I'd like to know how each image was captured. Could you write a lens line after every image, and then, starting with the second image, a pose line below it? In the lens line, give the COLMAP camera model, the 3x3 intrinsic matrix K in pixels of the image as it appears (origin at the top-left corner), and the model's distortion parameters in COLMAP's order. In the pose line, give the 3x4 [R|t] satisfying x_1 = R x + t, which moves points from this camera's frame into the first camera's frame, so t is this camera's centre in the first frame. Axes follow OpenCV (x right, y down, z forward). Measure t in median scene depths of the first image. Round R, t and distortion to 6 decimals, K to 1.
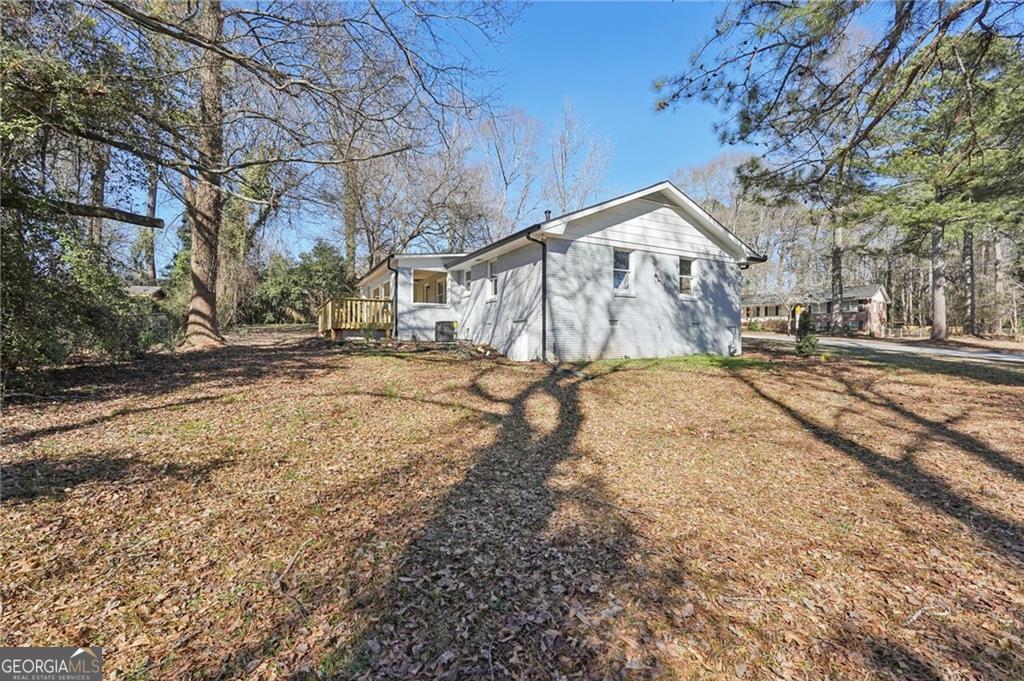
lens RADIAL K [[455.7, 0, 513.2], [0, 455.7, 343.5], [0, 0, 1]] dist [-0.015116, 0.010109]
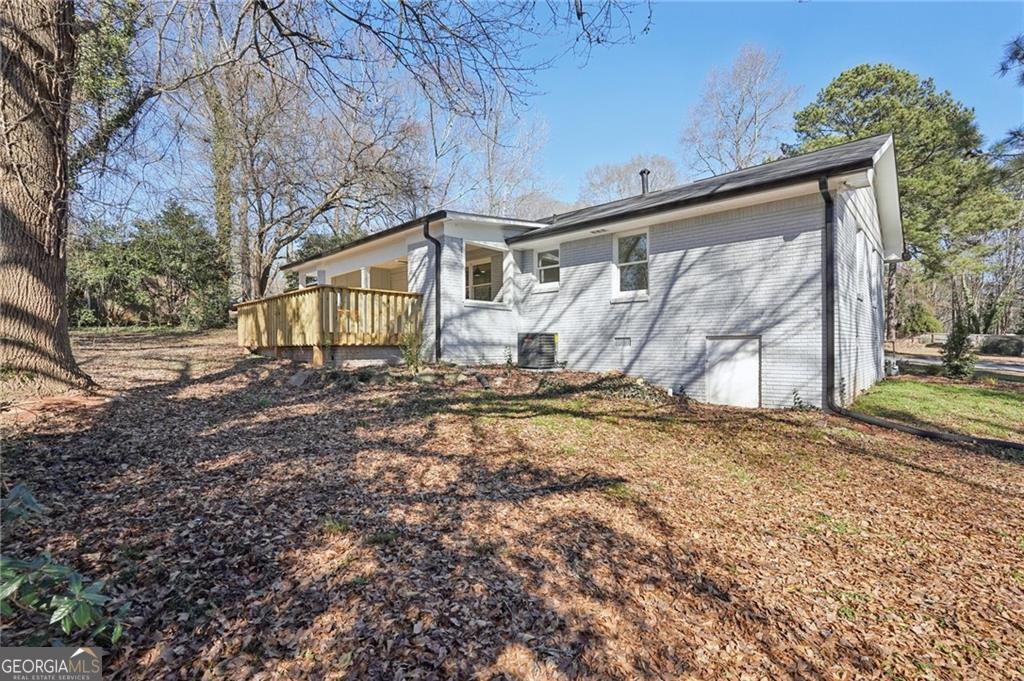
lens RADIAL K [[455.7, 0, 513.2], [0, 455.7, 343.5], [0, 0, 1]] dist [-0.015116, 0.010109]
pose [[0.947158, -0.003520, 0.320747, -0.355623], [0.004706, 0.999985, -0.002921, -0.032085], [-0.320732, 0.004276, 0.947160, 0.439624]]
